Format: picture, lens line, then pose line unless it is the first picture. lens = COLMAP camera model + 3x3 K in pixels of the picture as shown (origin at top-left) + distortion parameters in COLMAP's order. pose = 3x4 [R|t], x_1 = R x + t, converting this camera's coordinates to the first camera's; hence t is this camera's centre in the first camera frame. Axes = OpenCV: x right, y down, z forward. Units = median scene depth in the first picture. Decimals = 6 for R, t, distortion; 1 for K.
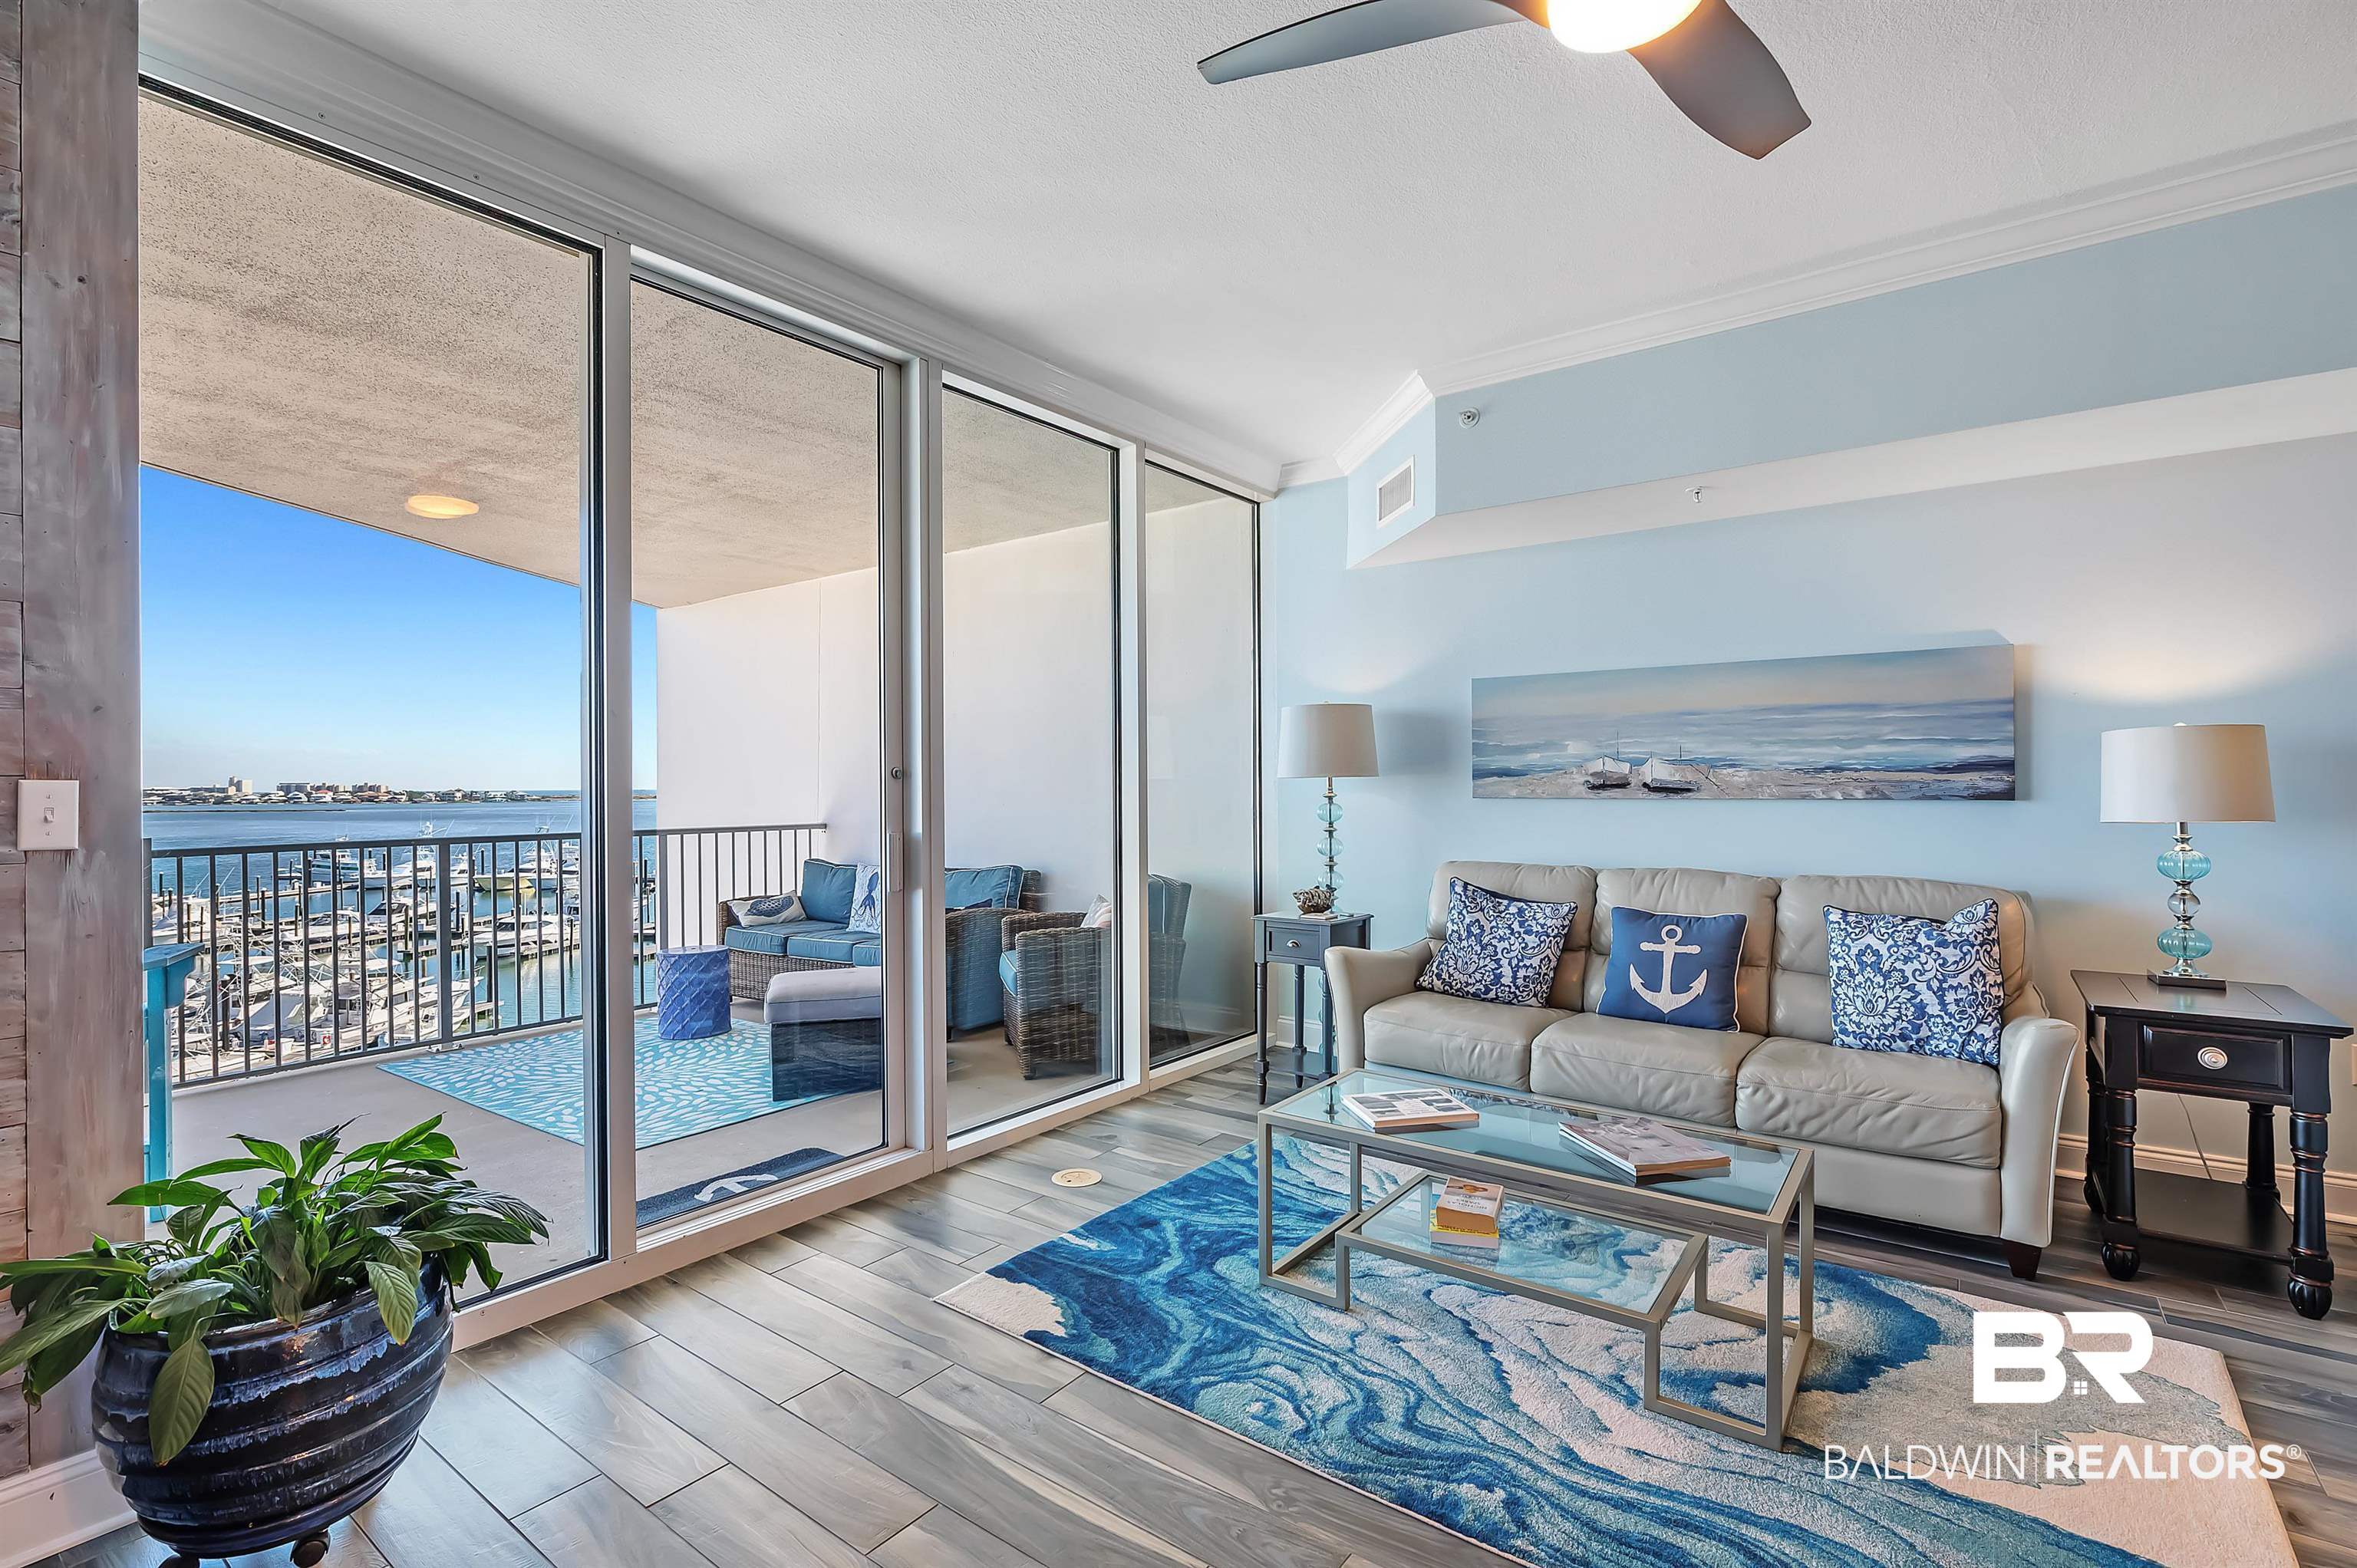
lens RADIAL K [[1067.7, 0, 1177.9], [0, 1067.7, 785.9], [0, 0, 1]] dist [-0.005924, -0.001084]
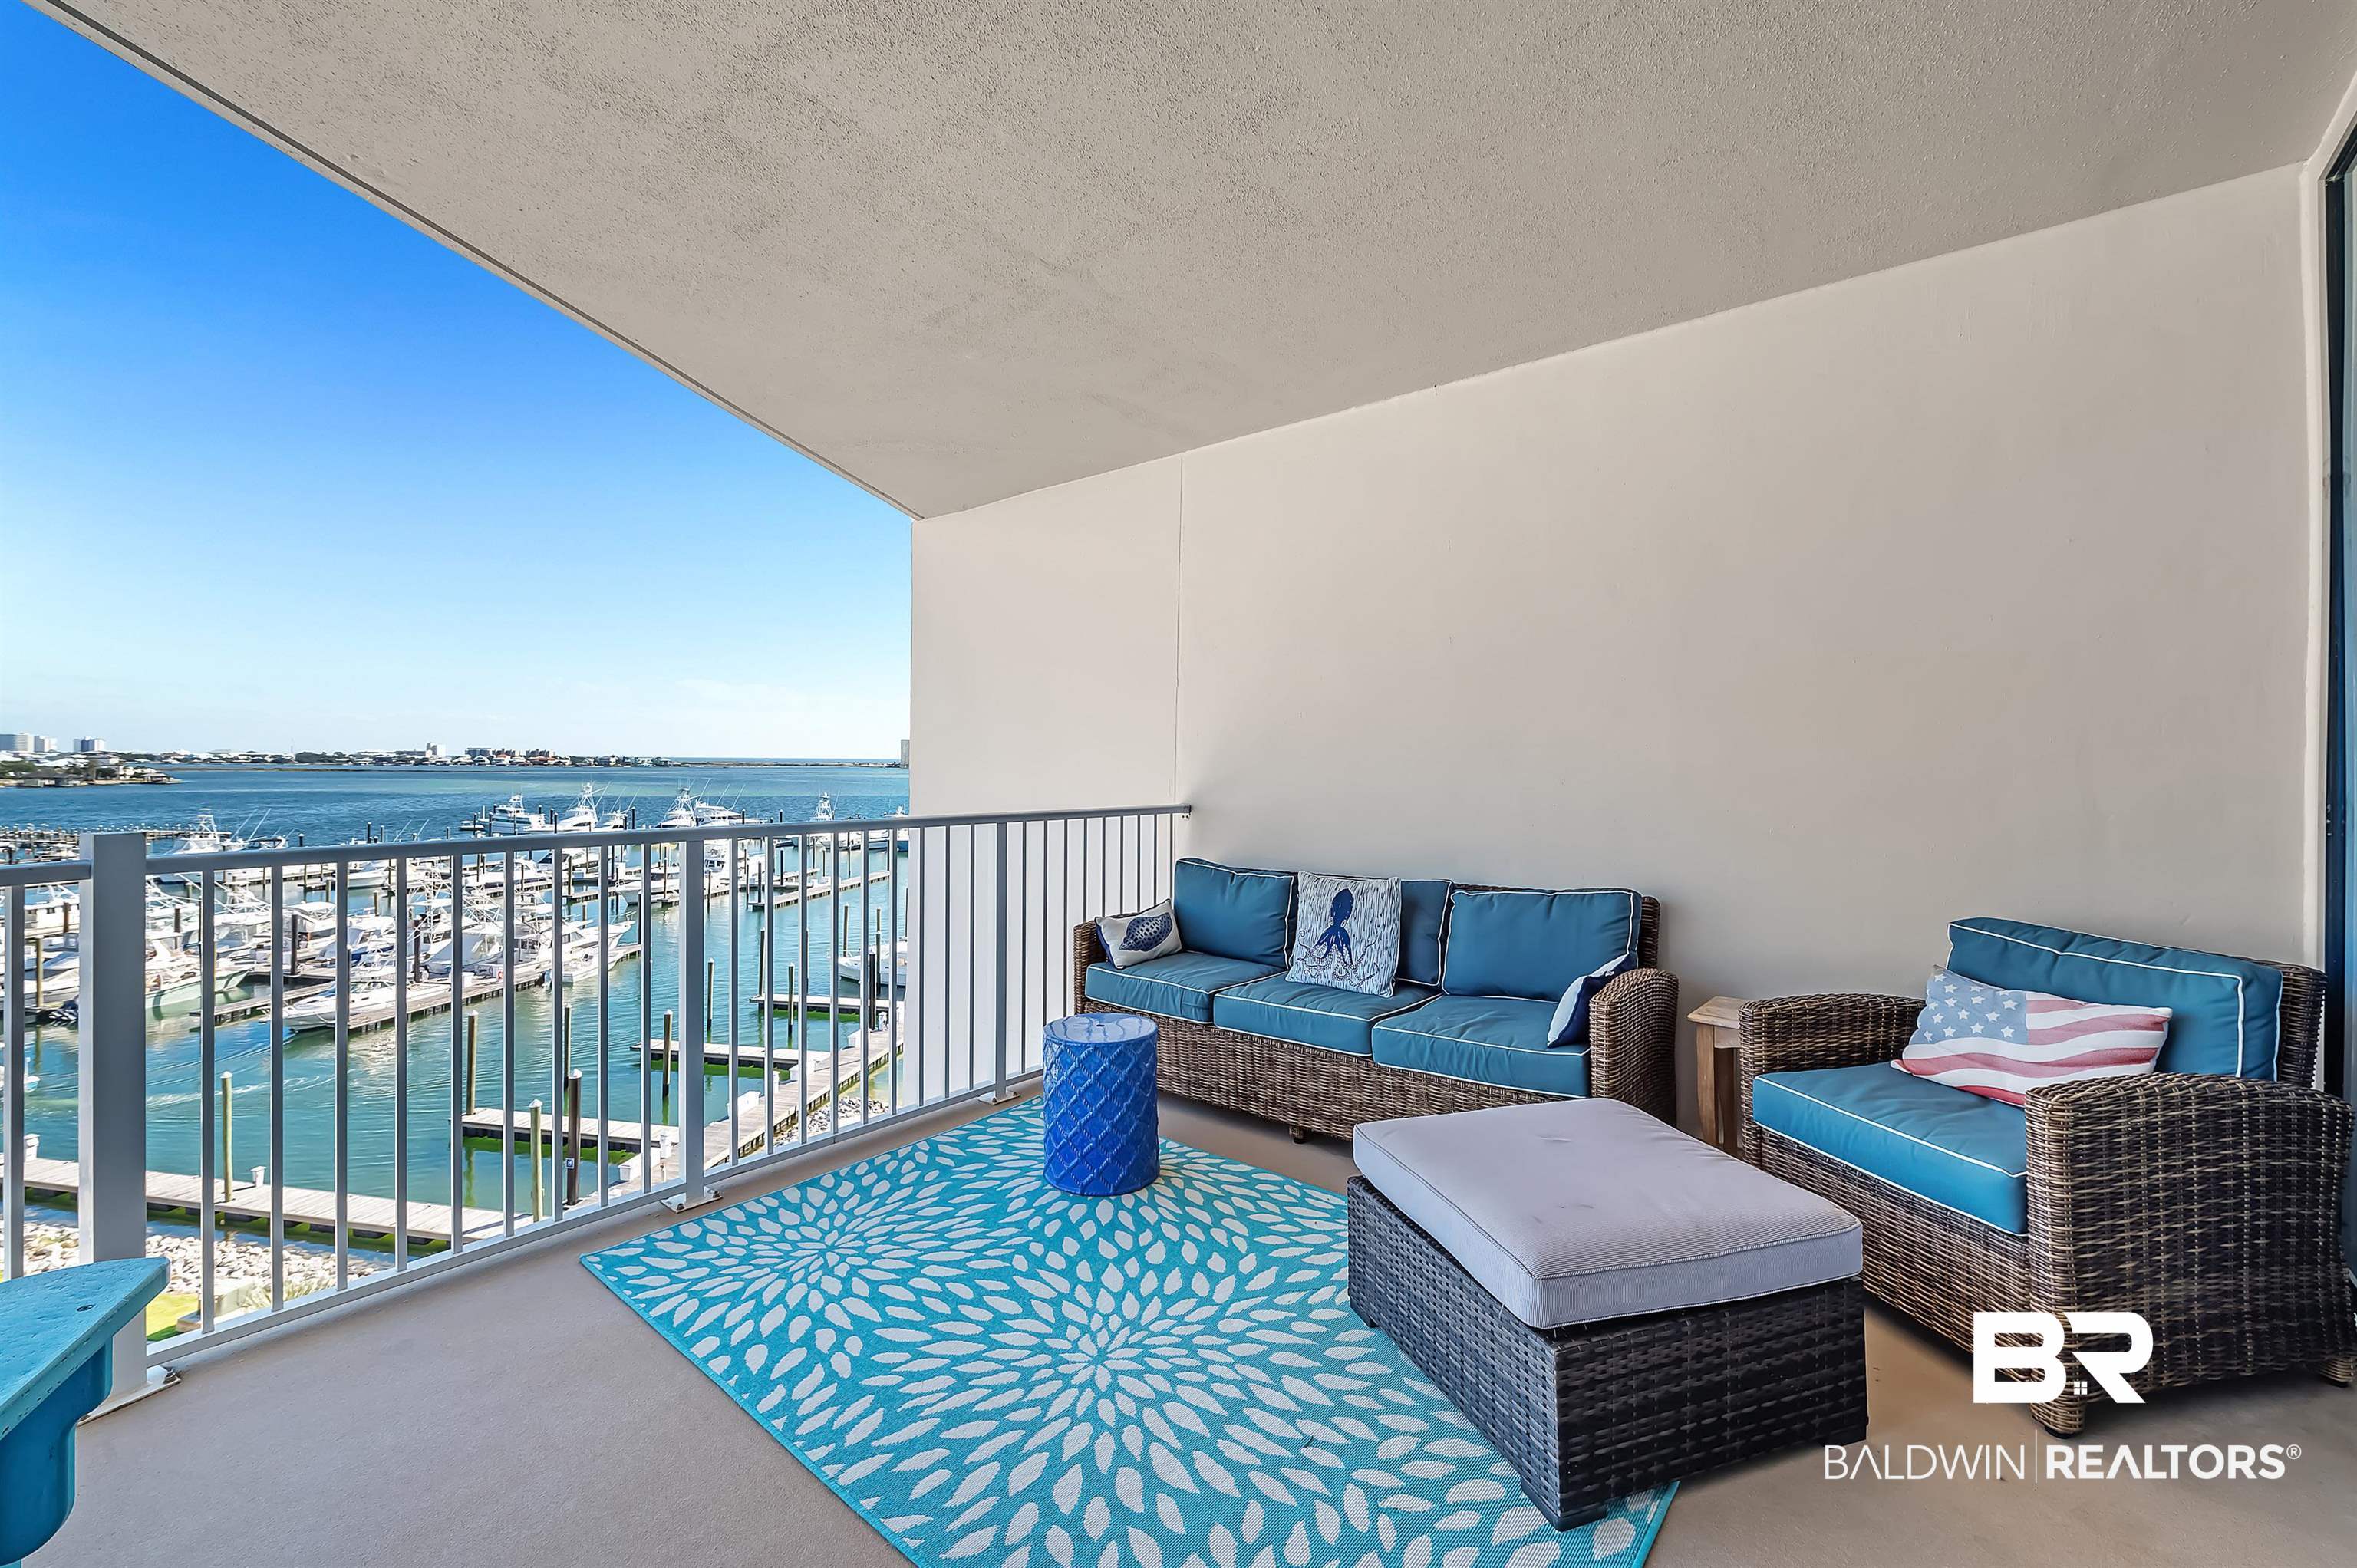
lens RADIAL K [[943.6, 0, 1170.1], [0, 943.6, 761.3], [0, 0, 1]] dist [-0.002724, -0.002269]
pose [[0.998025, 0.016099, -0.060713, -0.493579], [-0.016169, 0.999869, -0.000659, 0.011330], [0.060694, 0.001640, 0.998155, 0.621915]]
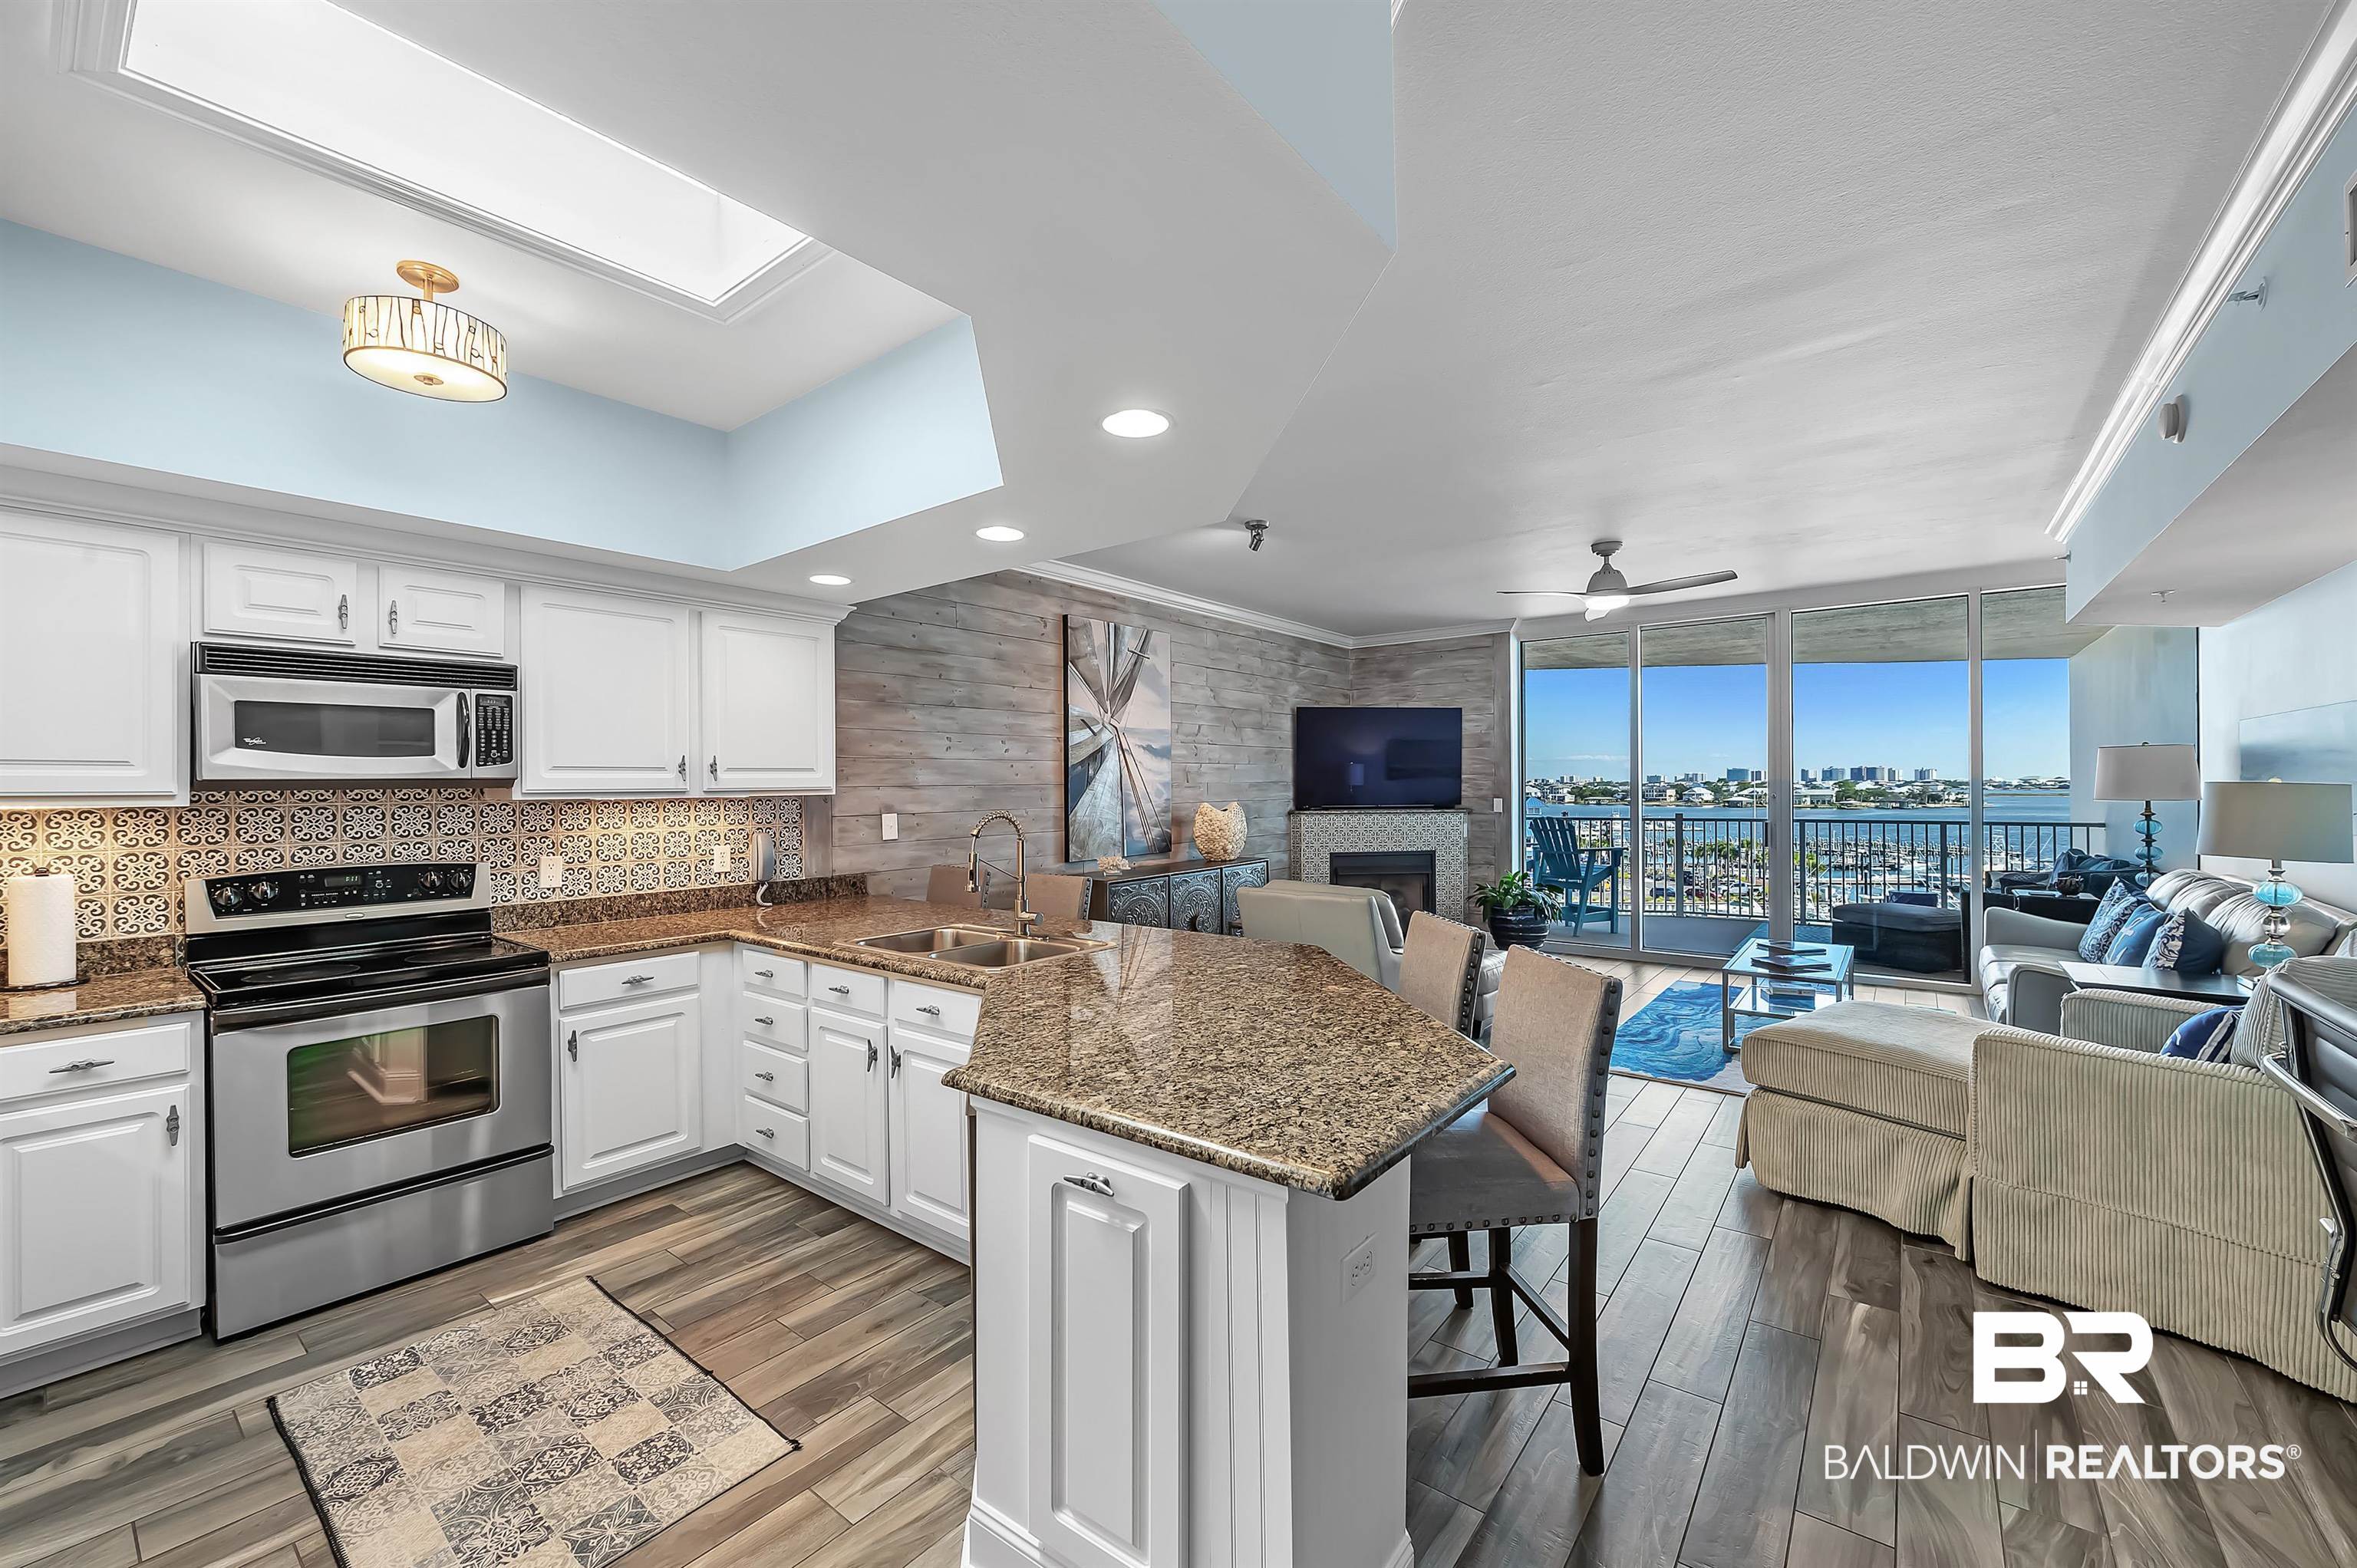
lens RADIAL K [[943.6, 0, 1188.0], [0, 943.6, 786.5], [0, 0, 1]] dist [-0.002724, -0.002269]
pose [[-0.013944, 0.008927, -0.999863, 1.337813], [0.005904, 0.999943, 0.008846, -0.042739], [0.999885, -0.005780, -0.013996, -0.162377]]
